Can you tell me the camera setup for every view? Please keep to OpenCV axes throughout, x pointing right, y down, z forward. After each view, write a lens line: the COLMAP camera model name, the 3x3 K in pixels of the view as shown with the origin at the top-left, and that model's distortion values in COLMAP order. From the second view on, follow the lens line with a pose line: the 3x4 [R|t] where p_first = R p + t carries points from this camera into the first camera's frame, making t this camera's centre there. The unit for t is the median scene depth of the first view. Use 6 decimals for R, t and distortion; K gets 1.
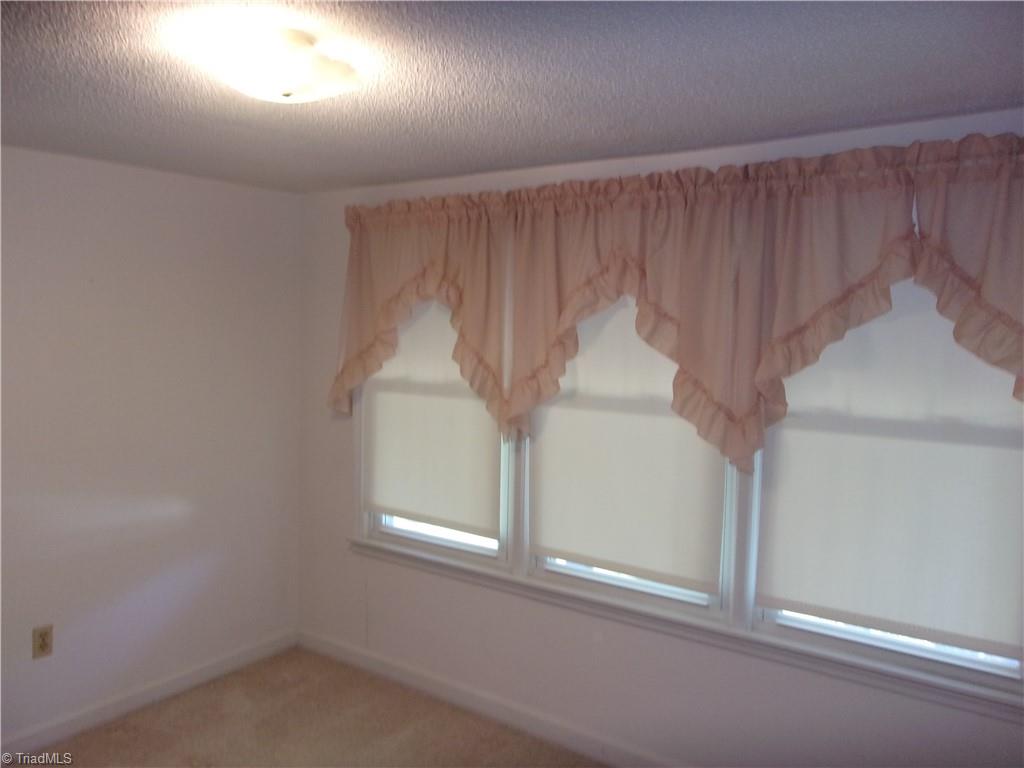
lens RADIAL K [[761.0, 0, 512.6], [0, 761.0, 367.1], [0, 0, 1]] dist [0.004715, 0.001866]
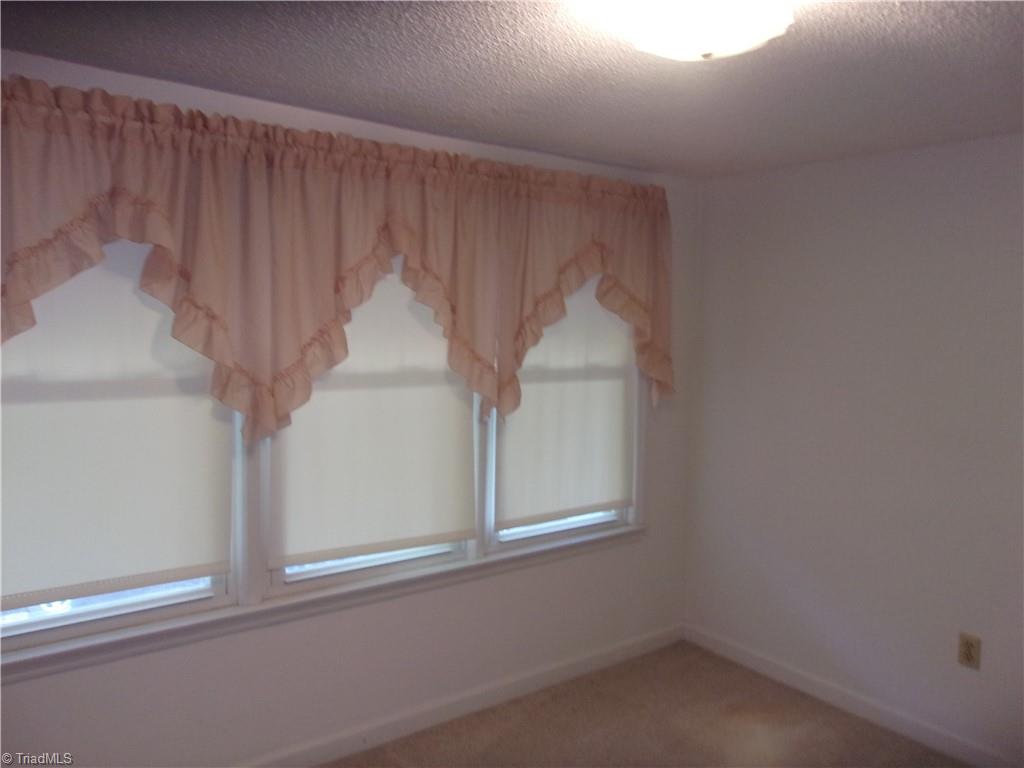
lens RADIAL K [[803.1, 0, 506.4], [0, 803.1, 380.8], [0, 0, 1]] dist [0.000138, 0.005830]
pose [[0.314012, -0.096974, 0.944453, -0.799176], [0.026477, 0.995277, 0.093390, -0.043163], [-0.949050, -0.004319, 0.315097, 0.544021]]
